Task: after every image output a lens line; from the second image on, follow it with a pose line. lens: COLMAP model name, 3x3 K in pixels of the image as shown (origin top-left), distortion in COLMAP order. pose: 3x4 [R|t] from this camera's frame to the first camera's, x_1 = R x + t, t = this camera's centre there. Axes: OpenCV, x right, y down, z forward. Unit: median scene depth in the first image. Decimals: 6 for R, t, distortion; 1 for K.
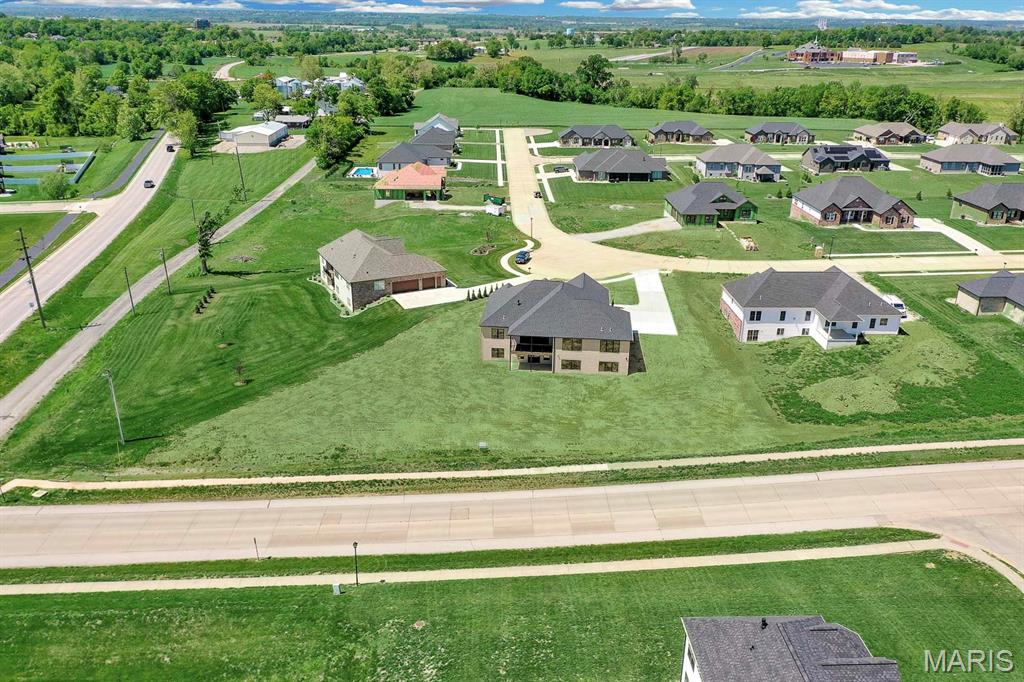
lens RADIAL K [[840.7, 0, 495.3], [0, 840.7, 339.2], [0, 0, 1]] dist [0.009388, 0.003745]
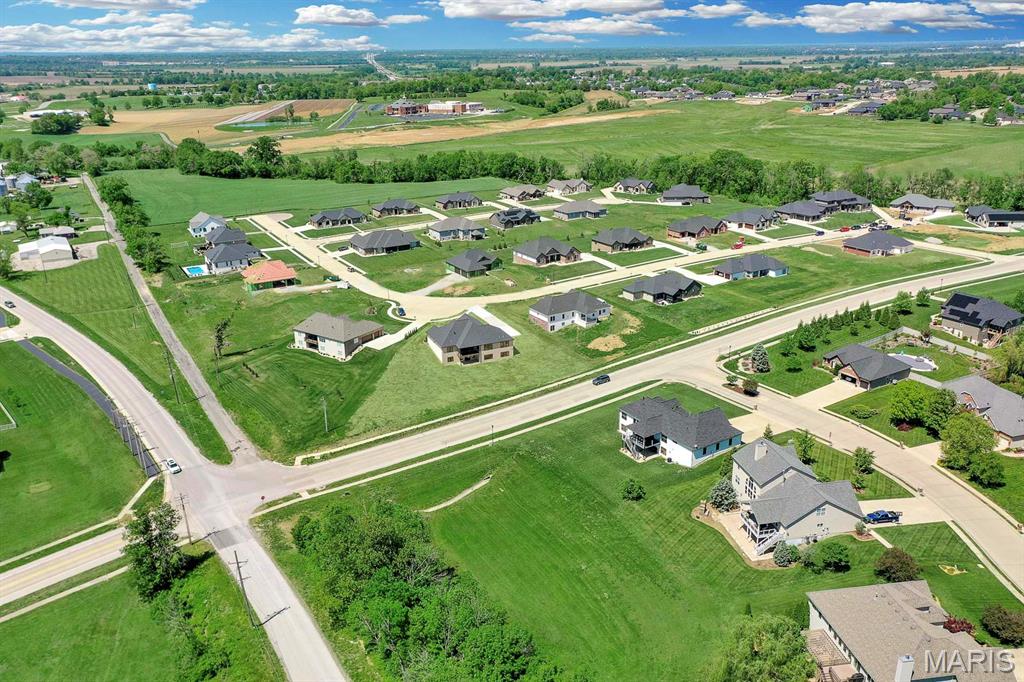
lens RADIAL K [[877.0, 0, 512.0], [0, 877.0, 341.0], [0, 0, 1]] dist [0.008753, 0.004668]
pose [[0.865219, -0.188654, 0.464548, -0.716066], [0.203664, 0.978872, 0.018199, -0.029678], [-0.458167, 0.078866, 0.885361, -0.793663]]
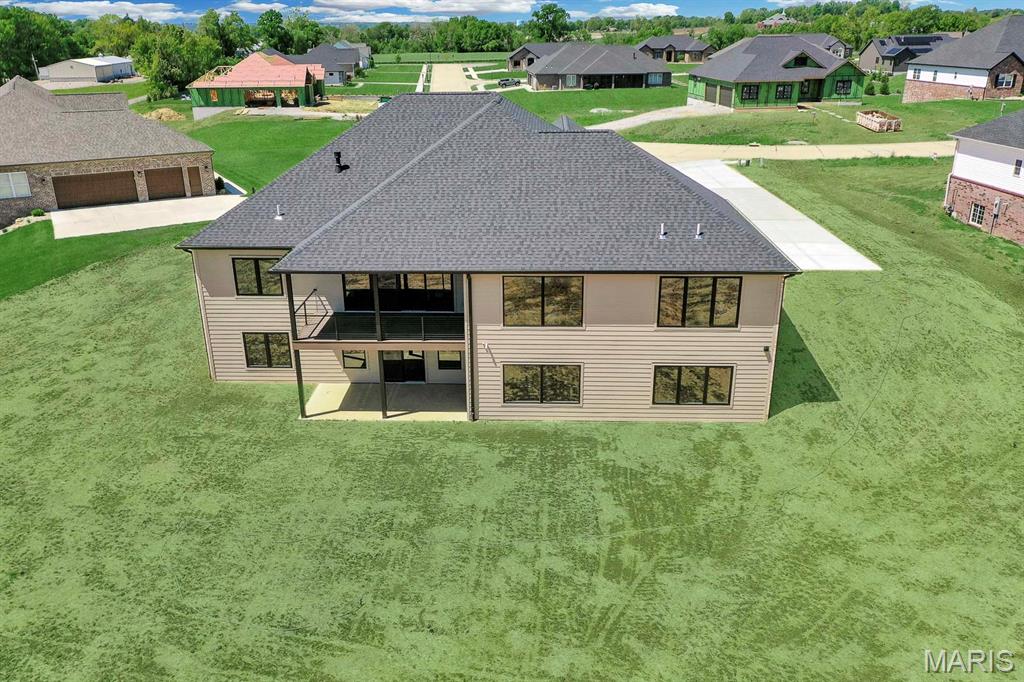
lens RADIAL K [[822.5, 0, 512.0], [0, 822.5, 341.0], [0, 0, 1]] dist [0.009984, 0.002926]
pose [[0.997212, -0.039401, 0.063373, 0.055108], [0.039996, 0.999167, -0.008140, 0.016134], [-0.063000, 0.010652, 0.997957, 0.628695]]
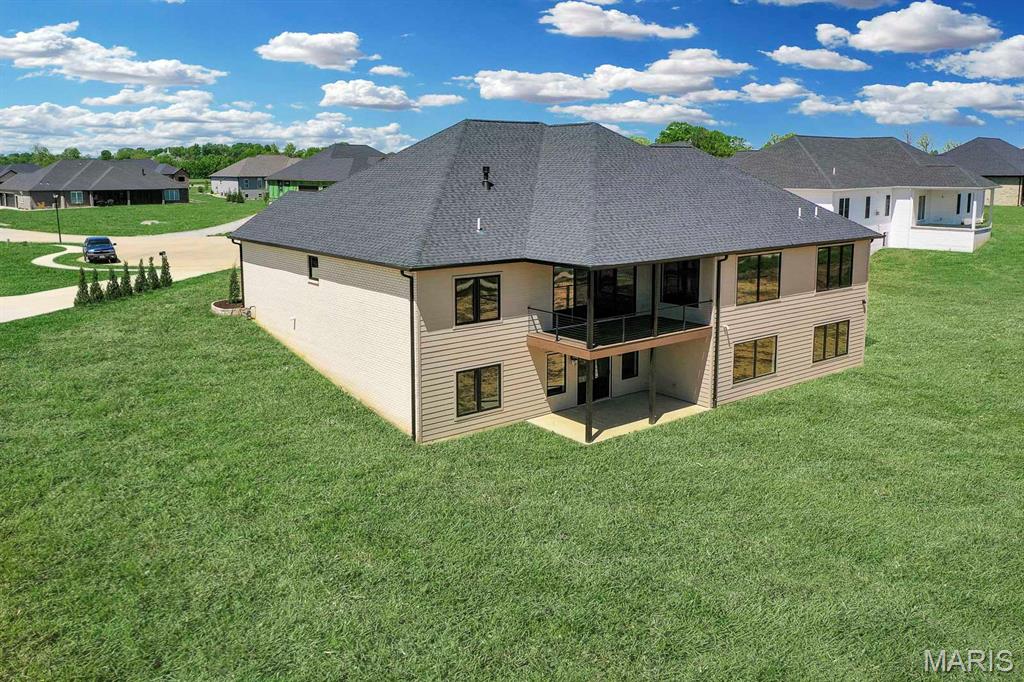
lens RADIAL K [[833.6, 0, 503.2], [0, 833.6, 339.5], [0, 0, 1]] dist [0.001963, 0.004062]
pose [[0.708444, -0.151549, 0.689304, -0.124657], [0.264421, 0.962530, -0.060143, 0.016121], [-0.654361, 0.224874, 0.721972, 0.712647]]
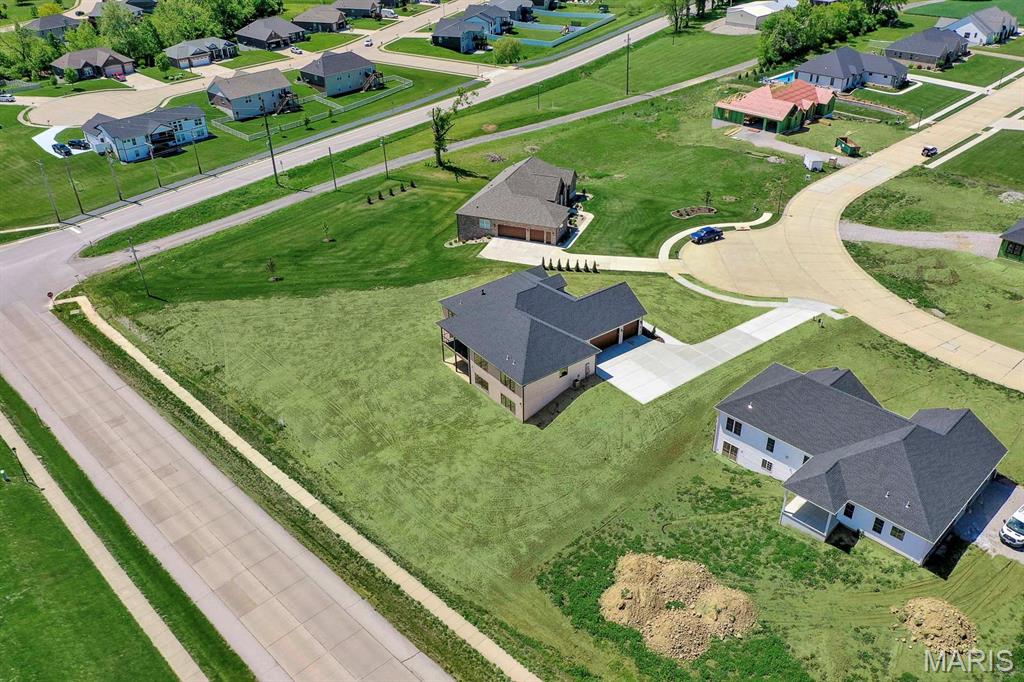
lens RADIAL K [[812.6, 0, 485.1], [0, 812.6, 342.3], [0, 0, 1]] dist [-0.005109, -0.005230]
pose [[0.664957, 0.369545, -0.649052, 0.502337], [-0.242856, 0.928774, 0.280001, -0.195690], [0.706296, -0.028563, 0.707340, 0.355359]]
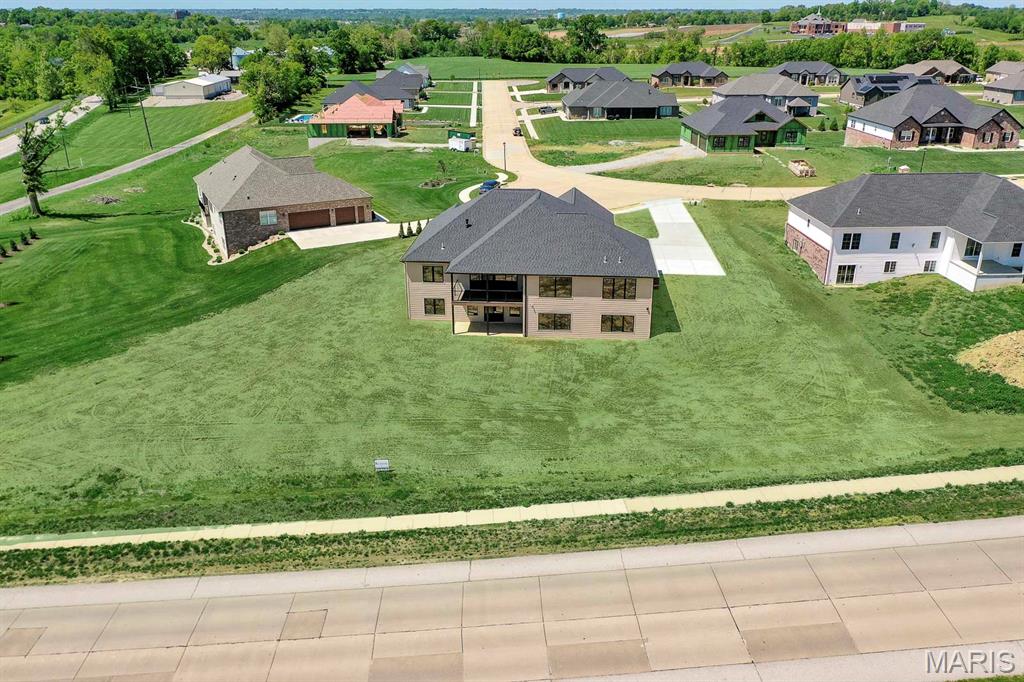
lens RADIAL K [[833.6, 0, 503.2], [0, 833.6, 339.5], [0, 0, 1]] dist [0.001963, 0.004062]
pose [[0.999786, -0.016907, 0.011931, 0.038604], [0.016880, 0.999855, 0.002404, 0.034071], [-0.011970, -0.002202, 0.999926, 0.340347]]
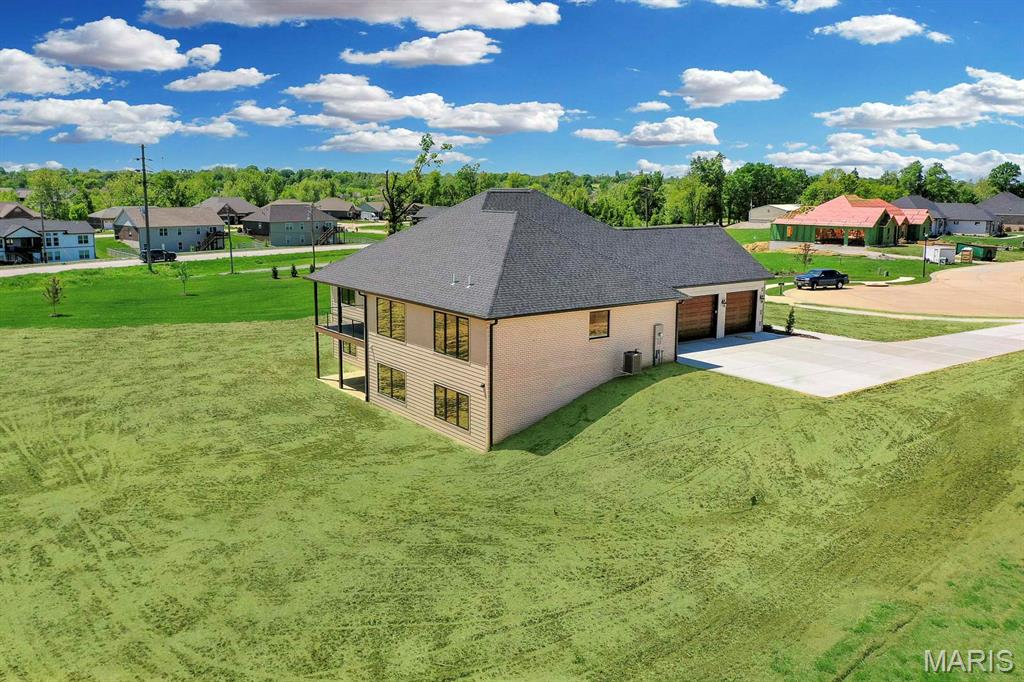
lens RADIAL K [[840.7, 0, 495.3], [0, 840.7, 339.2], [0, 0, 1]] dist [0.009388, 0.003745]
pose [[0.671269, 0.131813, -0.729399, 0.299343], [-0.274042, 0.958468, -0.078993, 0.023982], [0.688694, 0.252912, 0.679512, 0.660637]]
